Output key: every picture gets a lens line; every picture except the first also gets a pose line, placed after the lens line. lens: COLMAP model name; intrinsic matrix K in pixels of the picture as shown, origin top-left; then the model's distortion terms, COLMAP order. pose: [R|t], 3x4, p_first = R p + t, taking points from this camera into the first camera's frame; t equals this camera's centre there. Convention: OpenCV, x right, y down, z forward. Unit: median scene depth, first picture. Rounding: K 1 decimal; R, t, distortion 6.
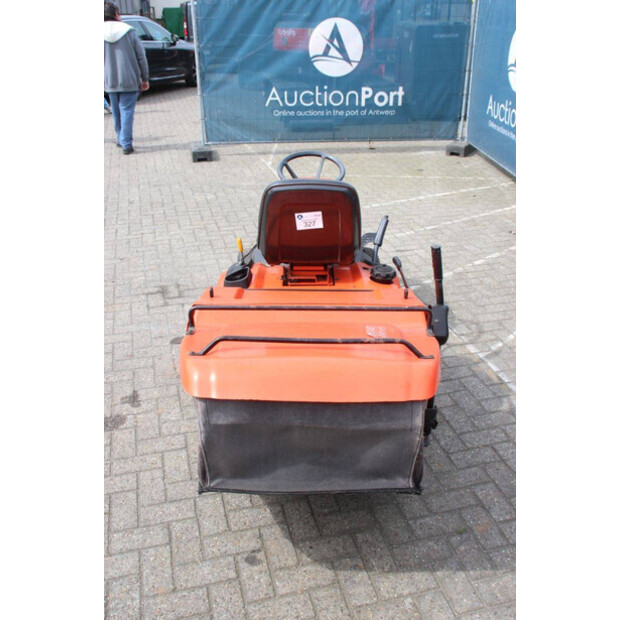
lens RADIAL K [[624.3, 0, 311.4], [0, 624.3, 311.2], [0, 0, 1]] dist [-0.041817, 0.000000]
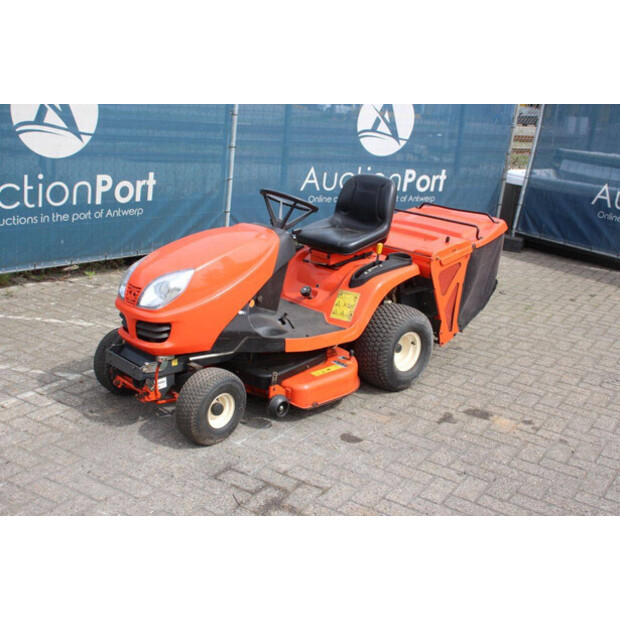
lens RADIAL K [[765.9, 0, 312.6], [0, 765.9, 310.1], [0, 0, 1]] dist [0.025818, 0.000000]
pose [[-0.676308, -0.254967, 0.691085, -1.229504], [0.256439, 0.798005, 0.545369, -0.968537], [-0.690540, 0.546059, -0.474314, 2.084439]]
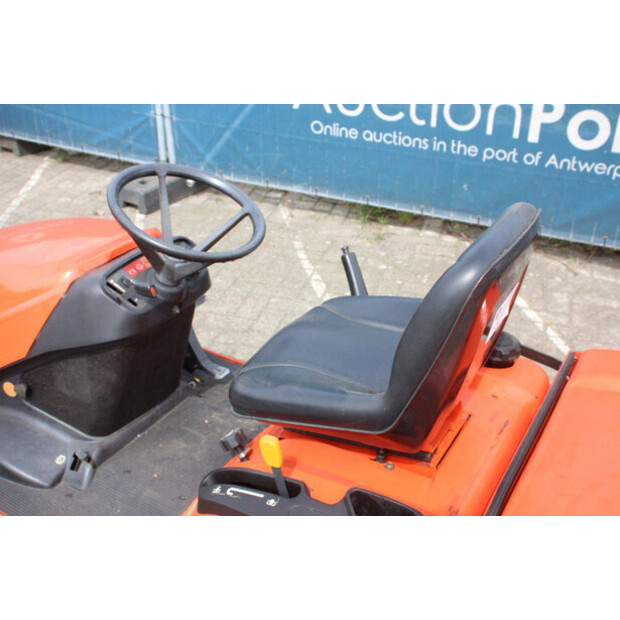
lens RADIAL K [[748.8, 0, 309.7], [0, 748.8, 309.4], [0, 0, 1]] dist [0.011882, 0.000000]
pose [[0.507850, -0.406234, 0.759647, -0.452385], [0.363236, 0.900583, 0.238767, -0.310889], [-0.781120, 0.154673, 0.604920, 0.774432]]
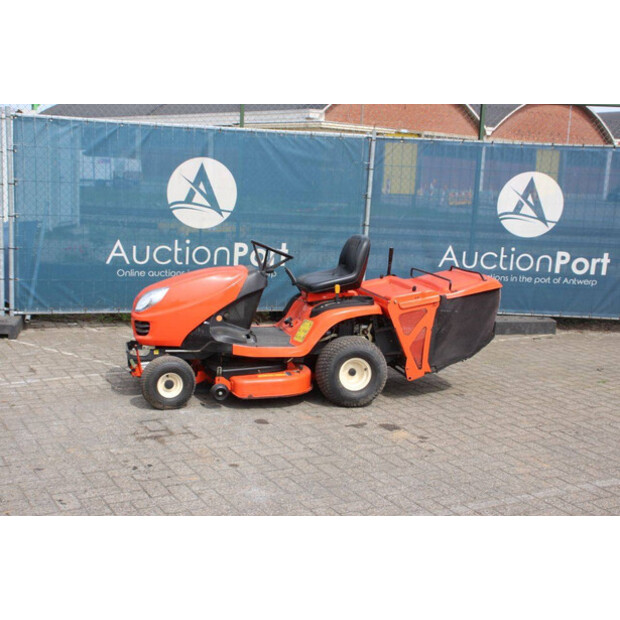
lens RADIAL K [[878.9, 0, 309.7], [0, 878.9, 313.8], [0, 0, 1]] dist [0.071432, 0.000000]
pose [[-0.235066, -0.172467, 0.956556, -2.452404], [0.384828, 0.887199, 0.254531, -0.706216], [-0.892553, 0.427941, -0.142180, 1.552003]]
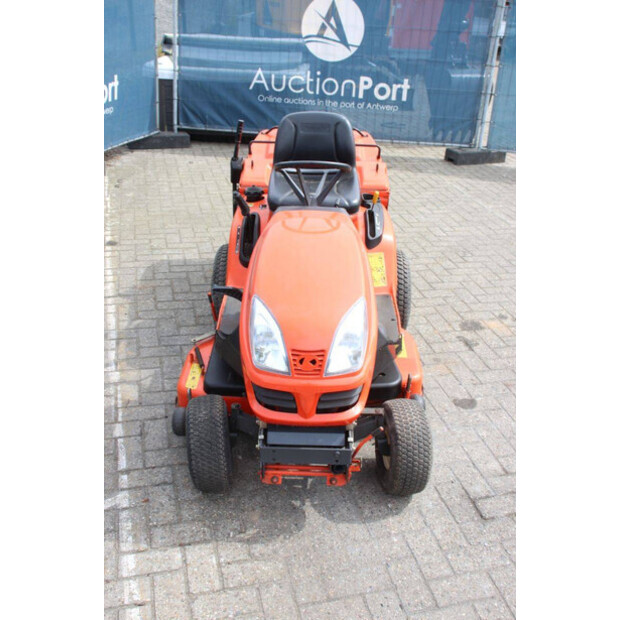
lens RADIAL K [[664.1, 0, 314.0], [0, 664.1, 320.8], [0, 0, 1]] dist [-0.023989, 0.000000]
pose [[-0.999121, -0.041897, -0.001206, -0.012671], [-0.026068, 0.598589, 0.800632, -1.020377], [-0.032822, 0.799960, -0.599155, 2.094007]]
